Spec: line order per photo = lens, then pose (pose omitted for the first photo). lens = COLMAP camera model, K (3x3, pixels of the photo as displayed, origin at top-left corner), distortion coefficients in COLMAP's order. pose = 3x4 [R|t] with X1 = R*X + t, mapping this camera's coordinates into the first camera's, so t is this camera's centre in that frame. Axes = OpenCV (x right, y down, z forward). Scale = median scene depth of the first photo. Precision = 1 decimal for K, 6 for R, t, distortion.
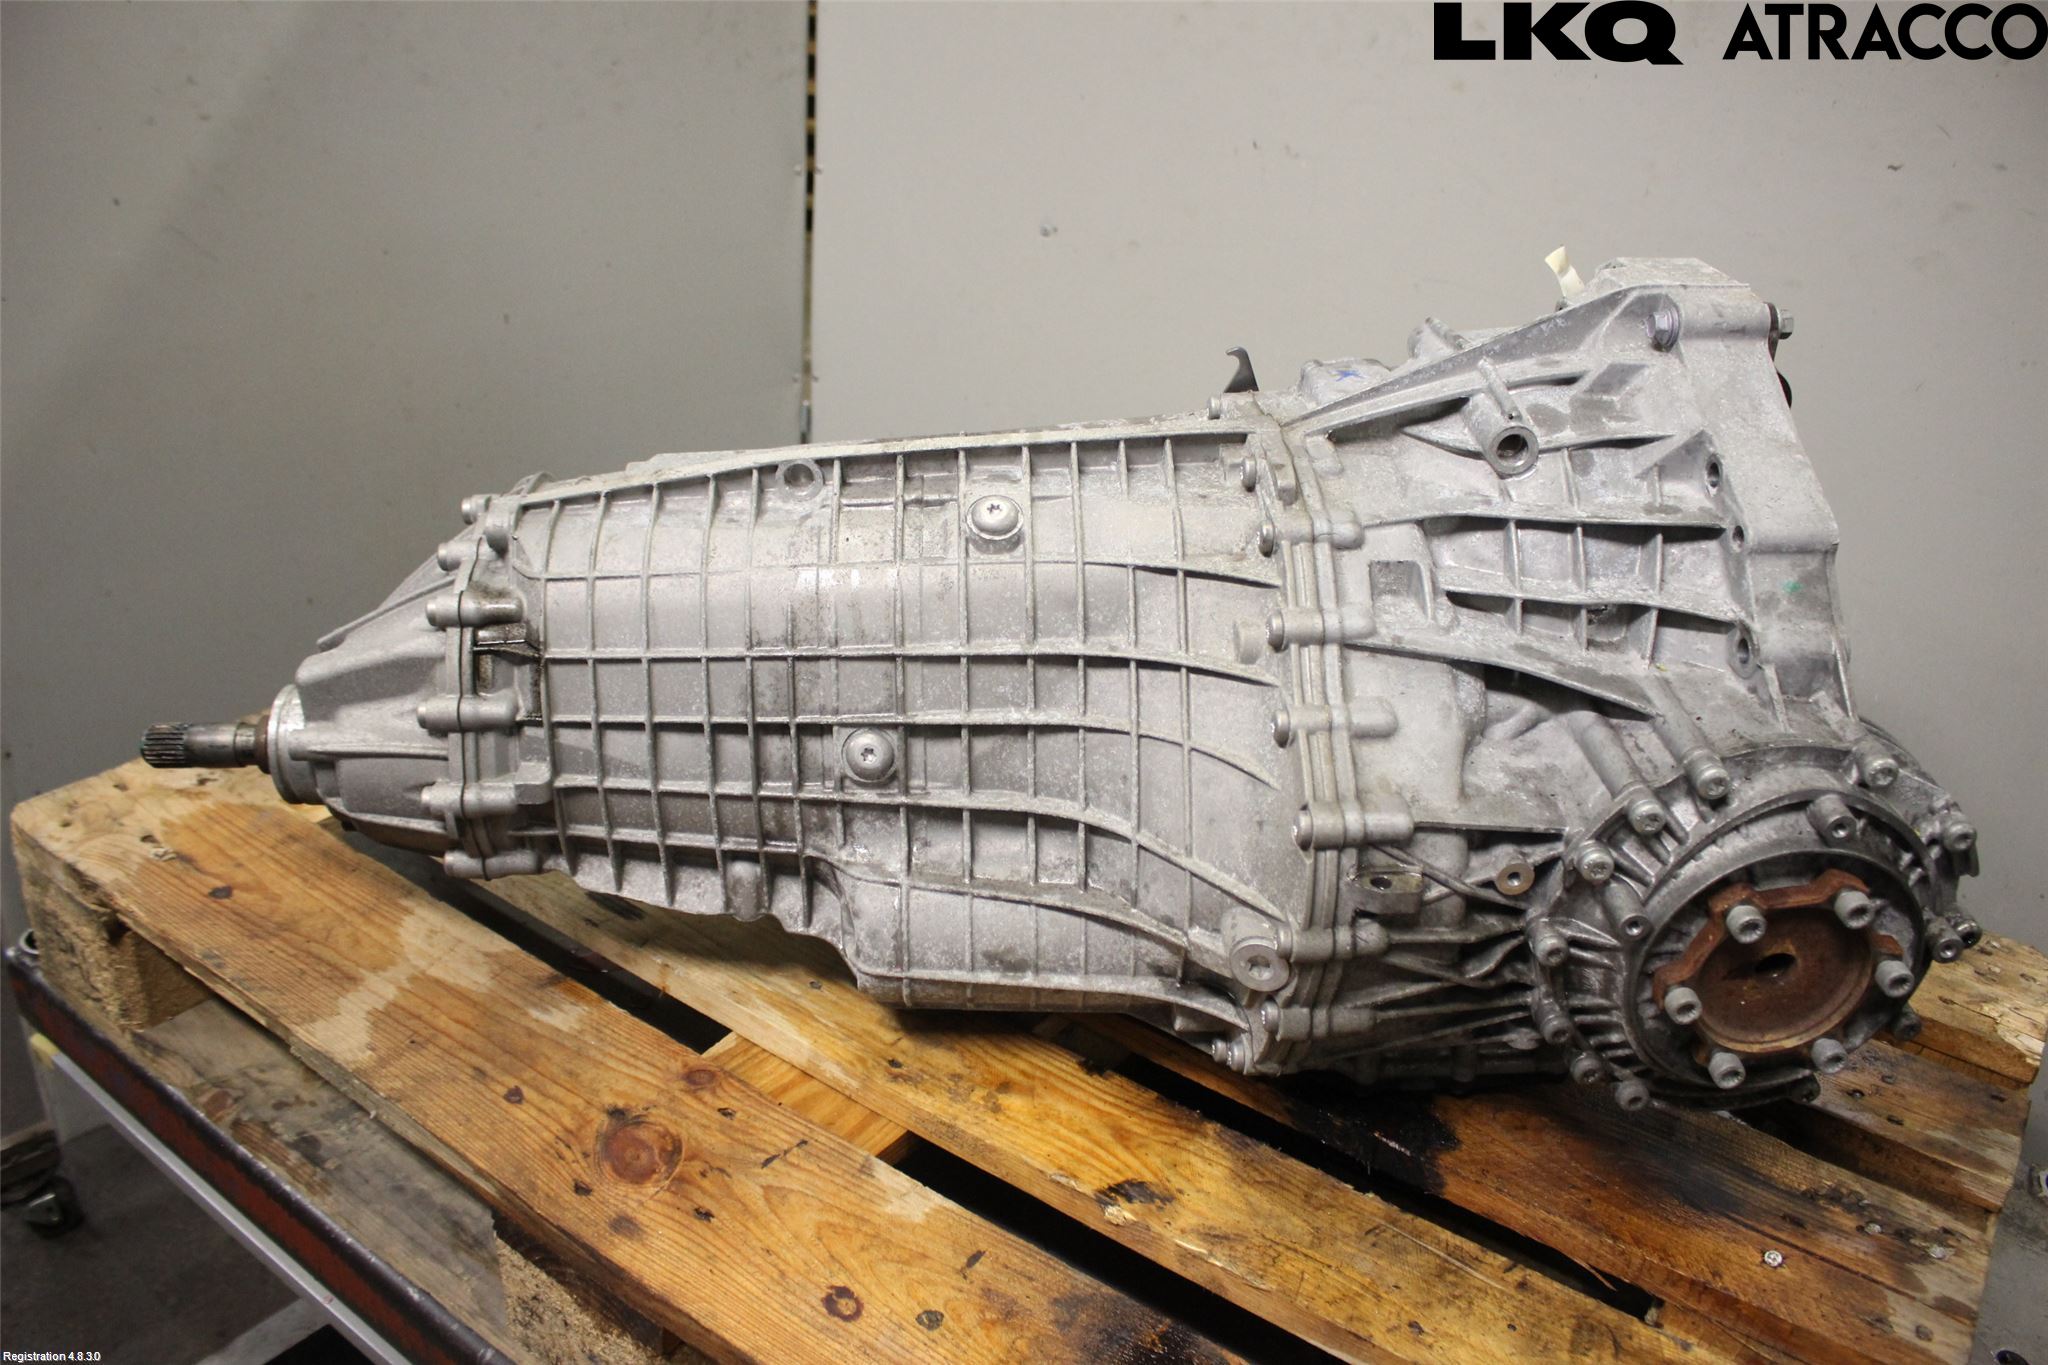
lens RADIAL K [[1714.6, 0, 1034.0], [0, 1714.6, 670.3], [0, 0, 1]] dist [-0.158911, 0.128454]
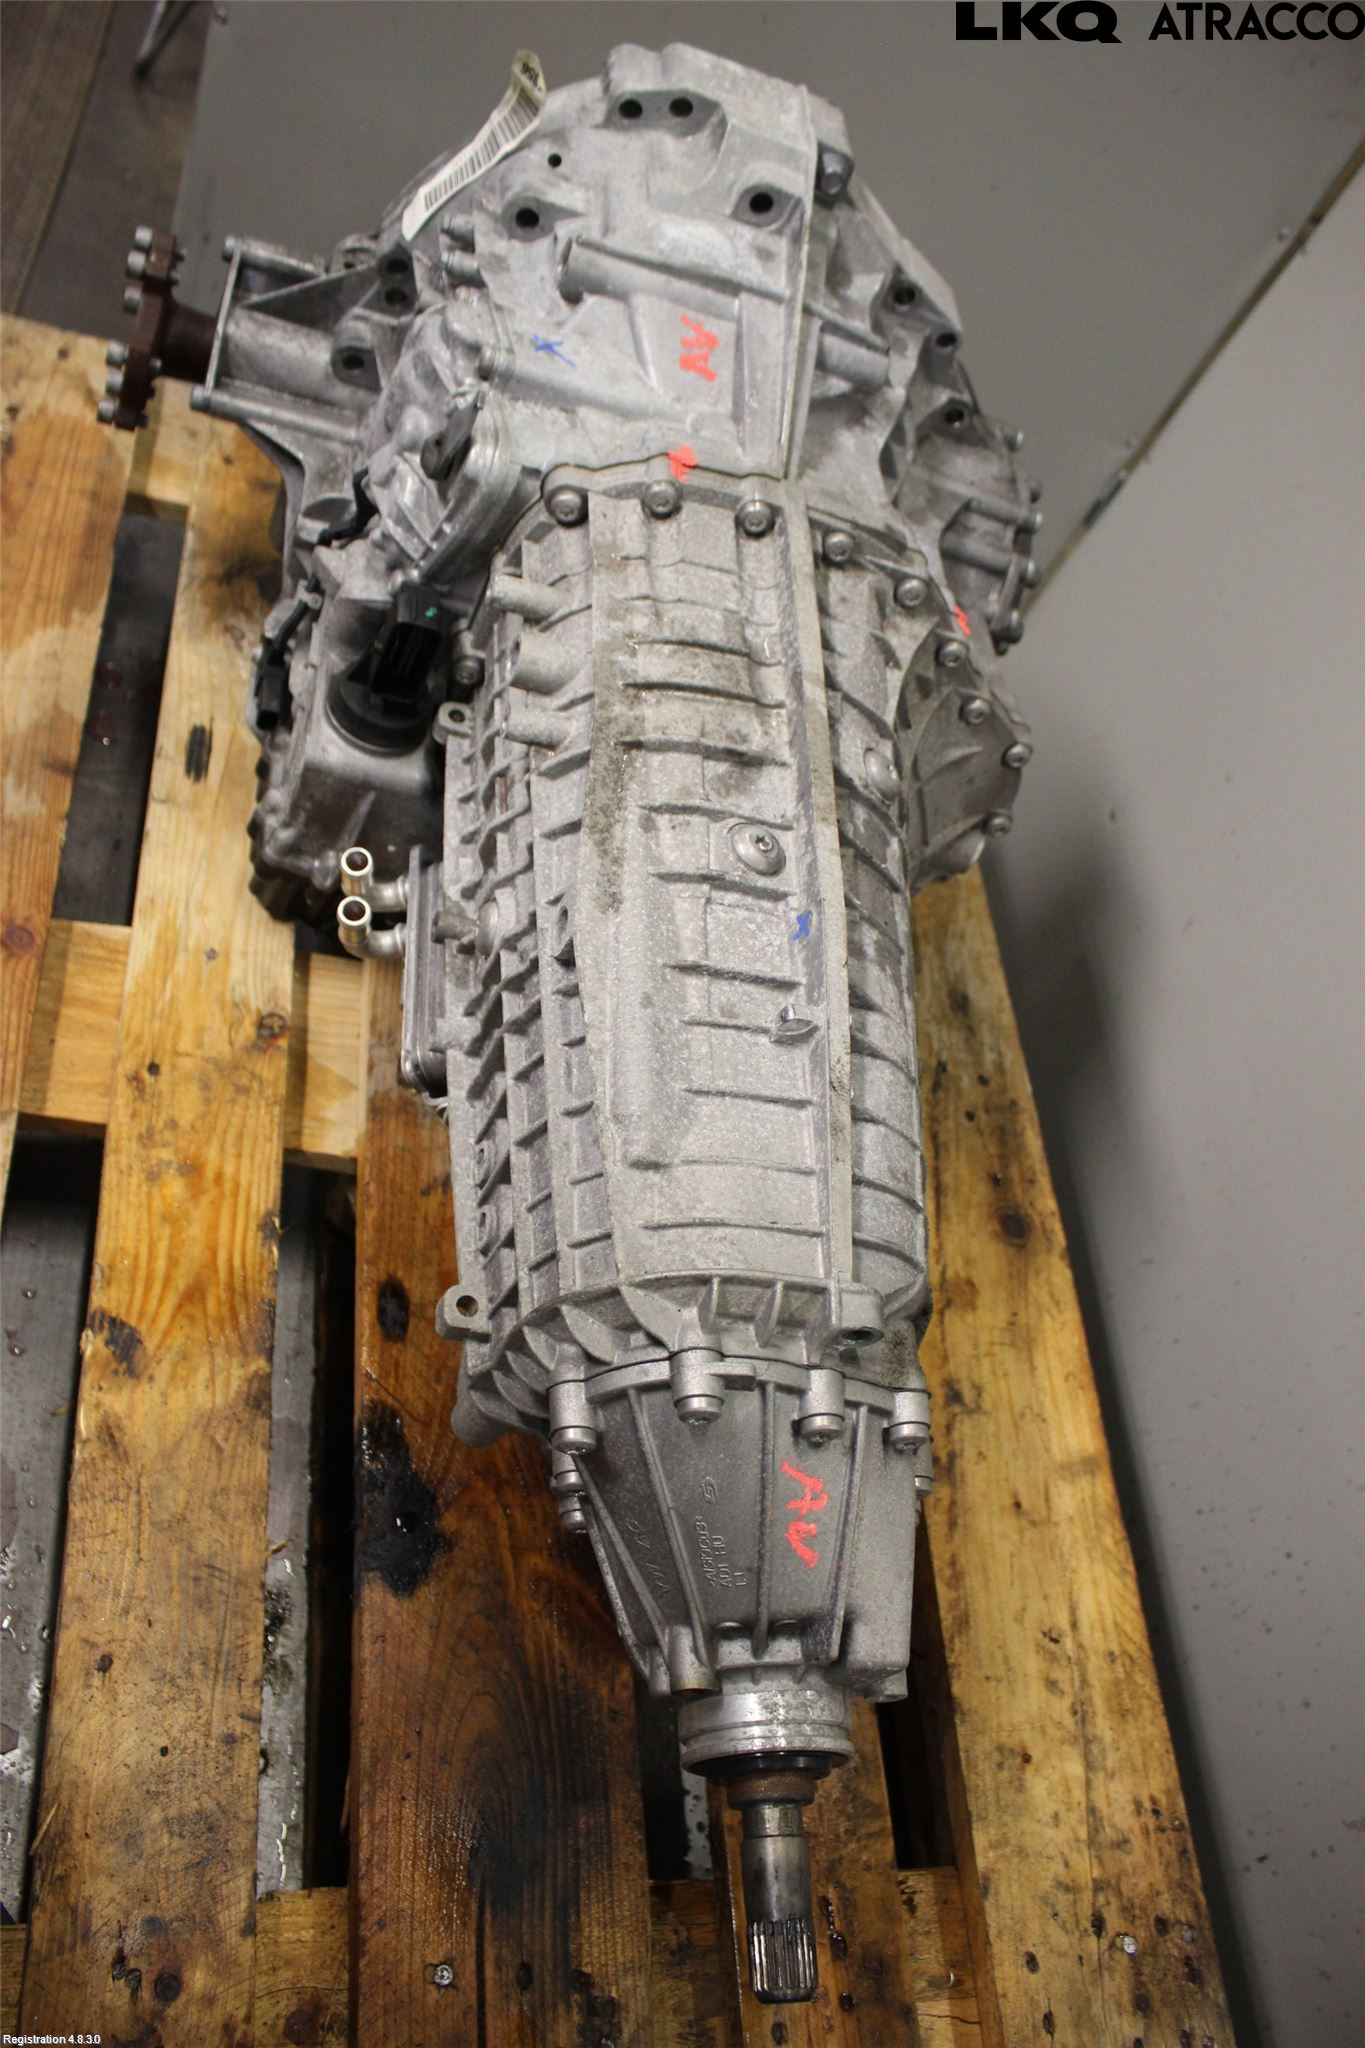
lens RADIAL K [[1714.6, 0, 682.5], [0, 1714.6, 1024.0], [0, 0, 1]] dist [-0.158911, 0.128454]
pose [[0.623282, 0.722629, -0.298875, 0.407356], [-0.609303, 0.688338, 0.393625, -0.378686], [0.490172, -0.063234, 0.869329, 0.337028]]
